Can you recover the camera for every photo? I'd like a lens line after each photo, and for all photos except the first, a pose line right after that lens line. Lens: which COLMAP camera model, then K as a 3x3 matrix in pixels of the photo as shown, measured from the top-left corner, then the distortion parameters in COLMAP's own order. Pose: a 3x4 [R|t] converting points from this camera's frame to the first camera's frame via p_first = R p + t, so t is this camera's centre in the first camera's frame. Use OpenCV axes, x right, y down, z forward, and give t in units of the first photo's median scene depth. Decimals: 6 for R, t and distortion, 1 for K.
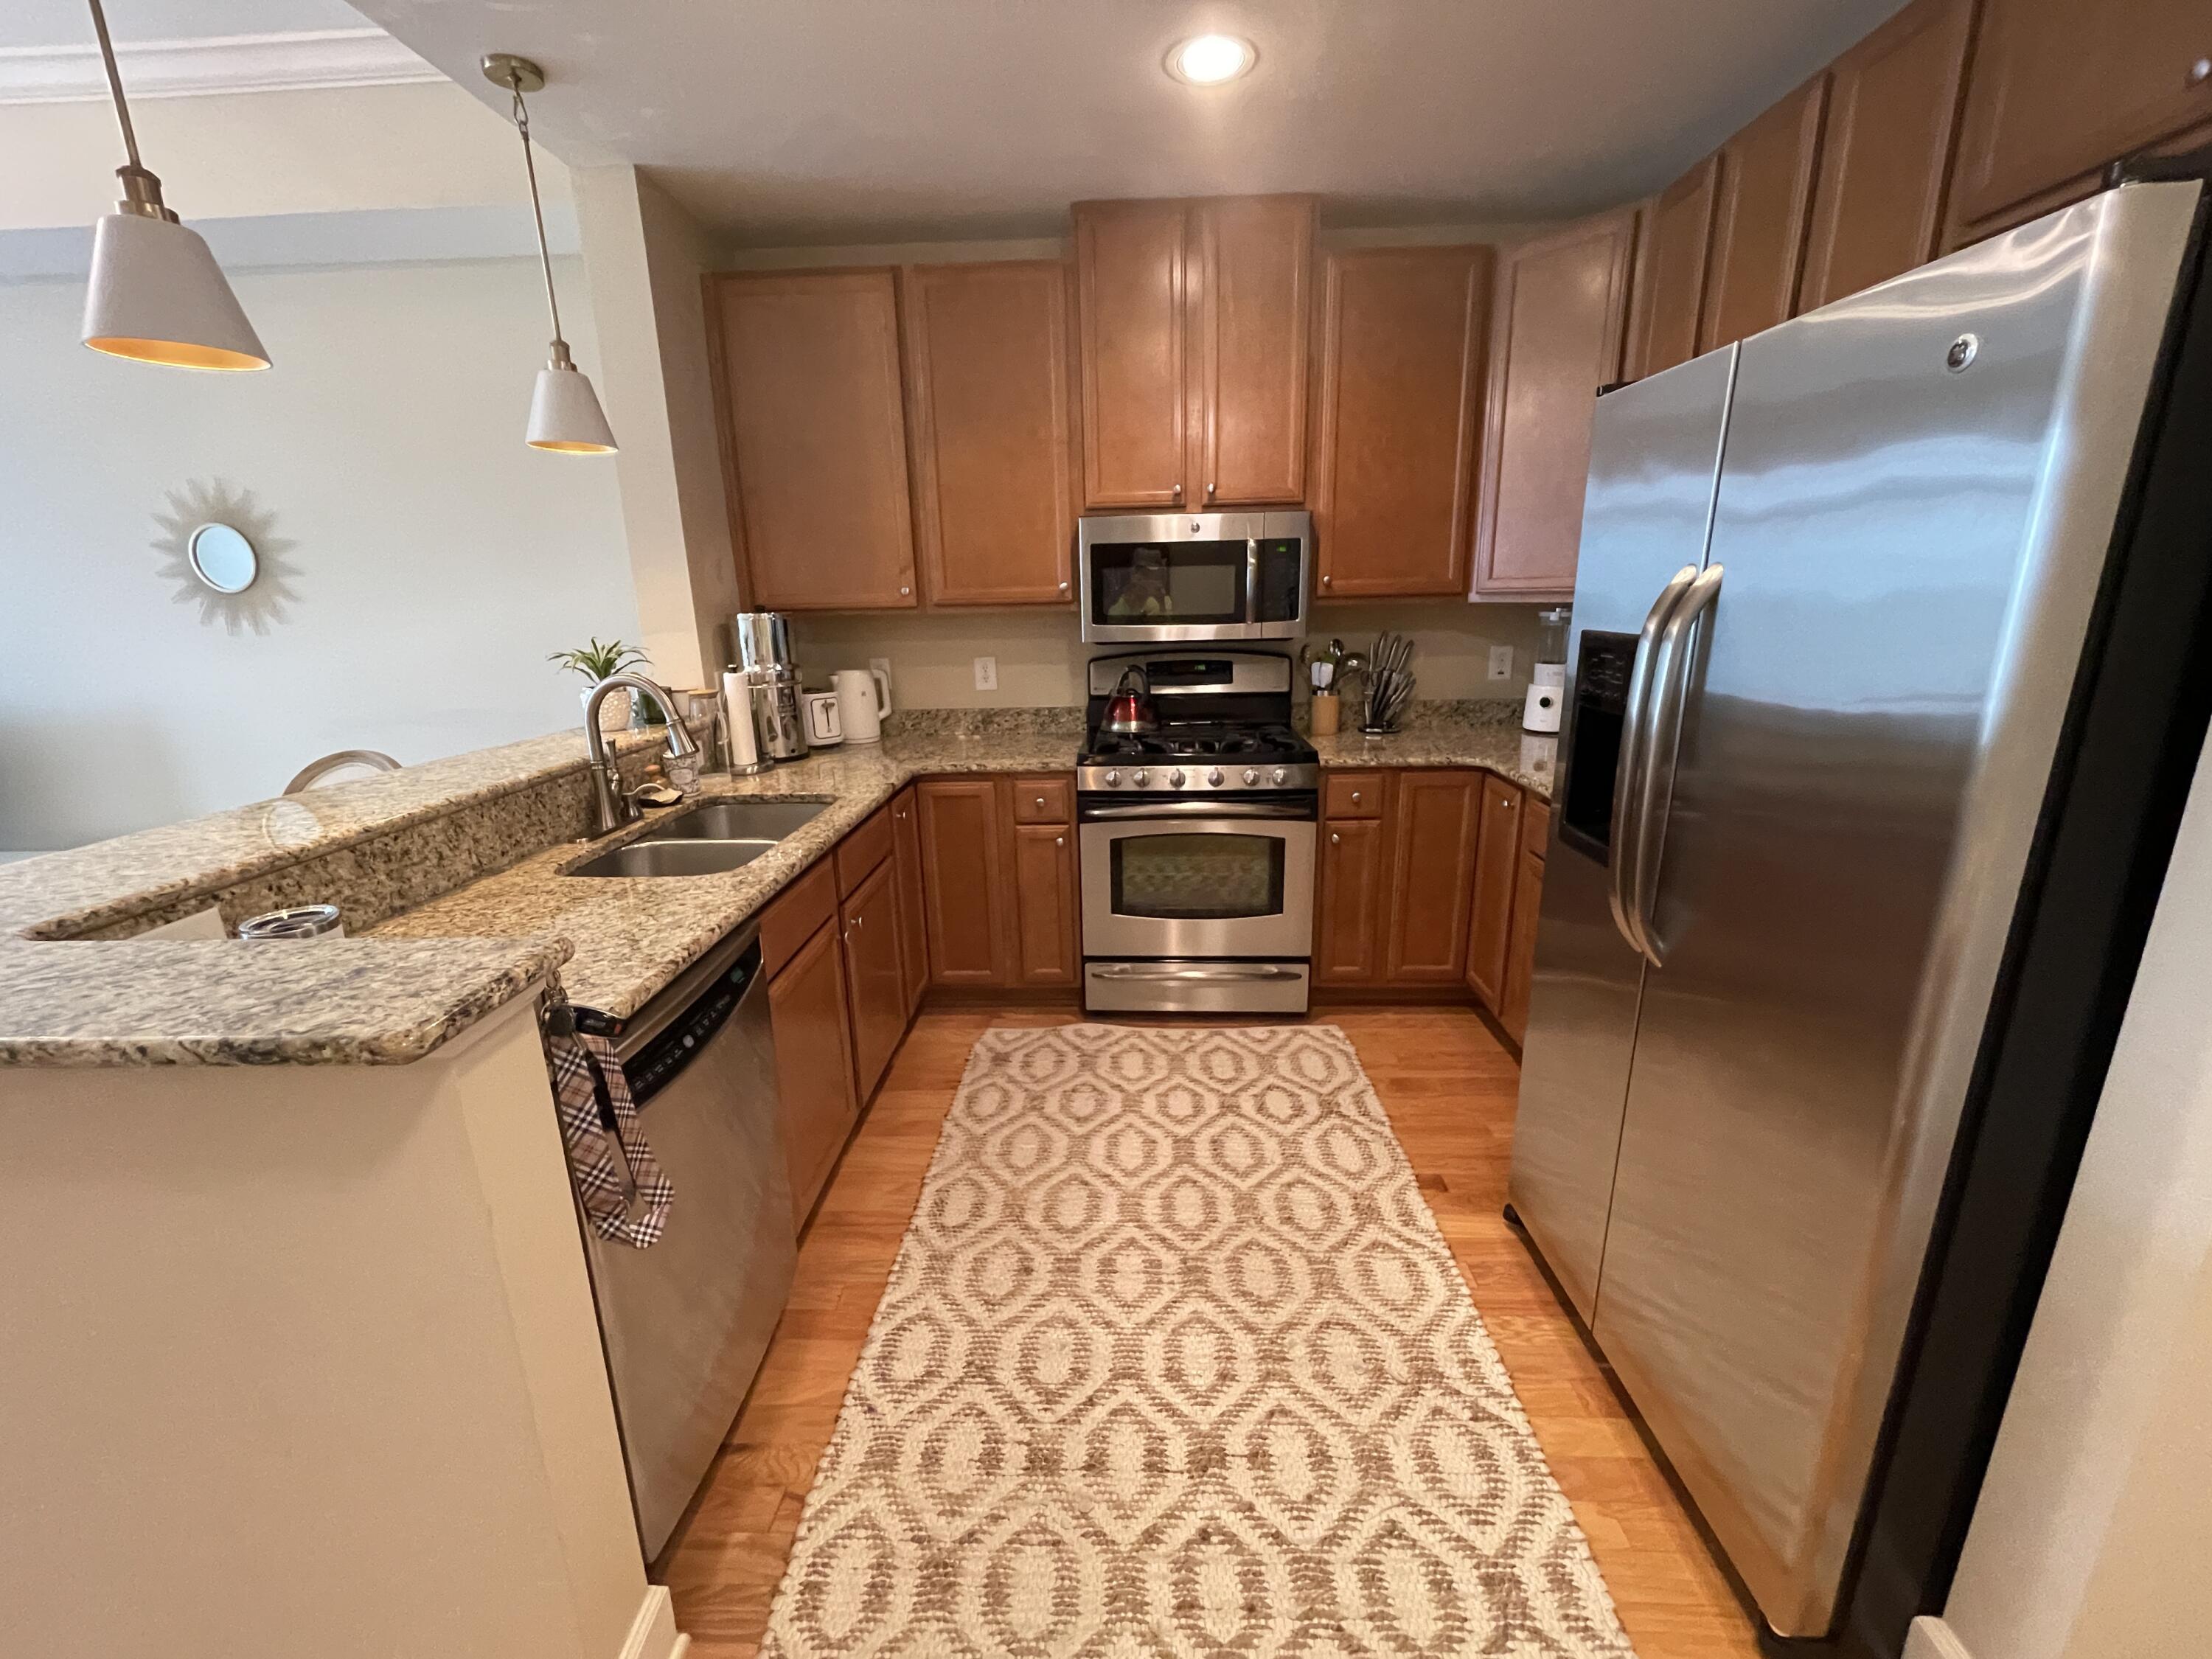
lens RADIAL K [[896.0, 0, 1106.0], [0, 896.0, 829.5], [0, 0, 1]] dist [0.000570, 0.000044]
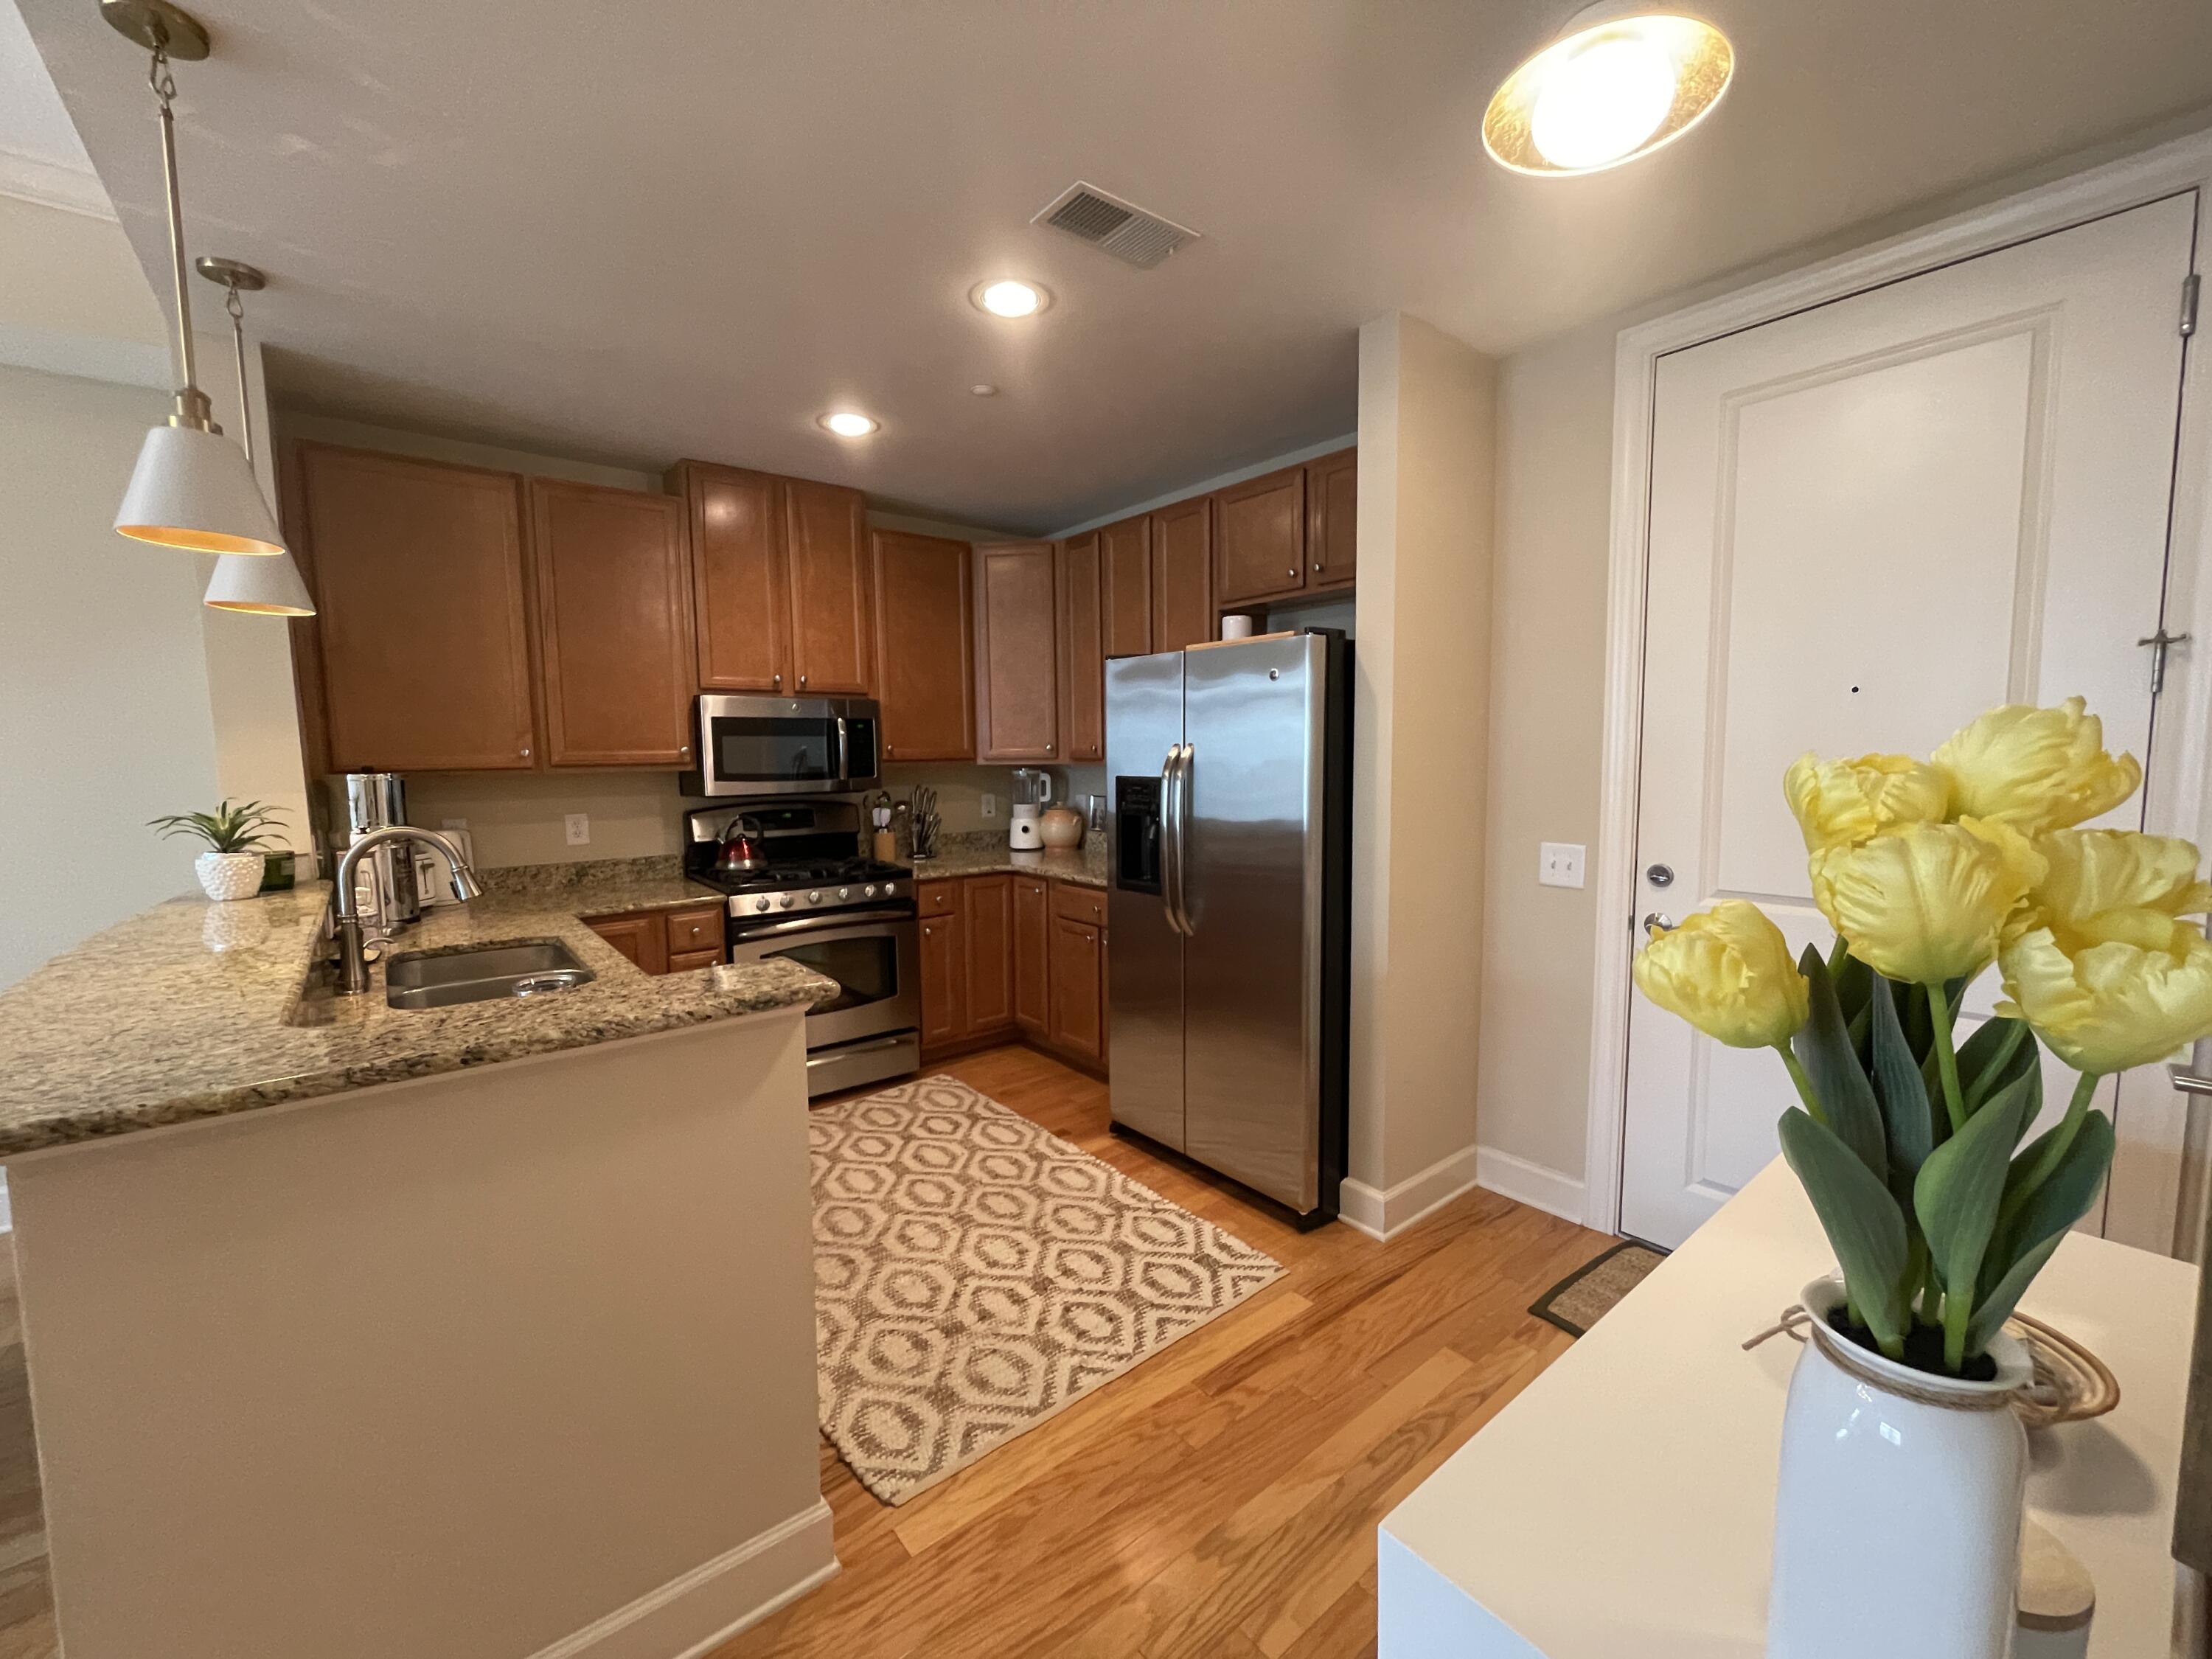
lens RADIAL K [[892.8, 0, 1094.3], [0, 892.8, 829.6], [0, 0, 1]] dist [-0.003402, -0.000280]
pose [[0.760945, -0.045359, 0.647229, -0.569231], [0.161550, 0.979382, -0.121297, 0.085076], [-0.628383, 0.196860, 0.752583, -0.286173]]
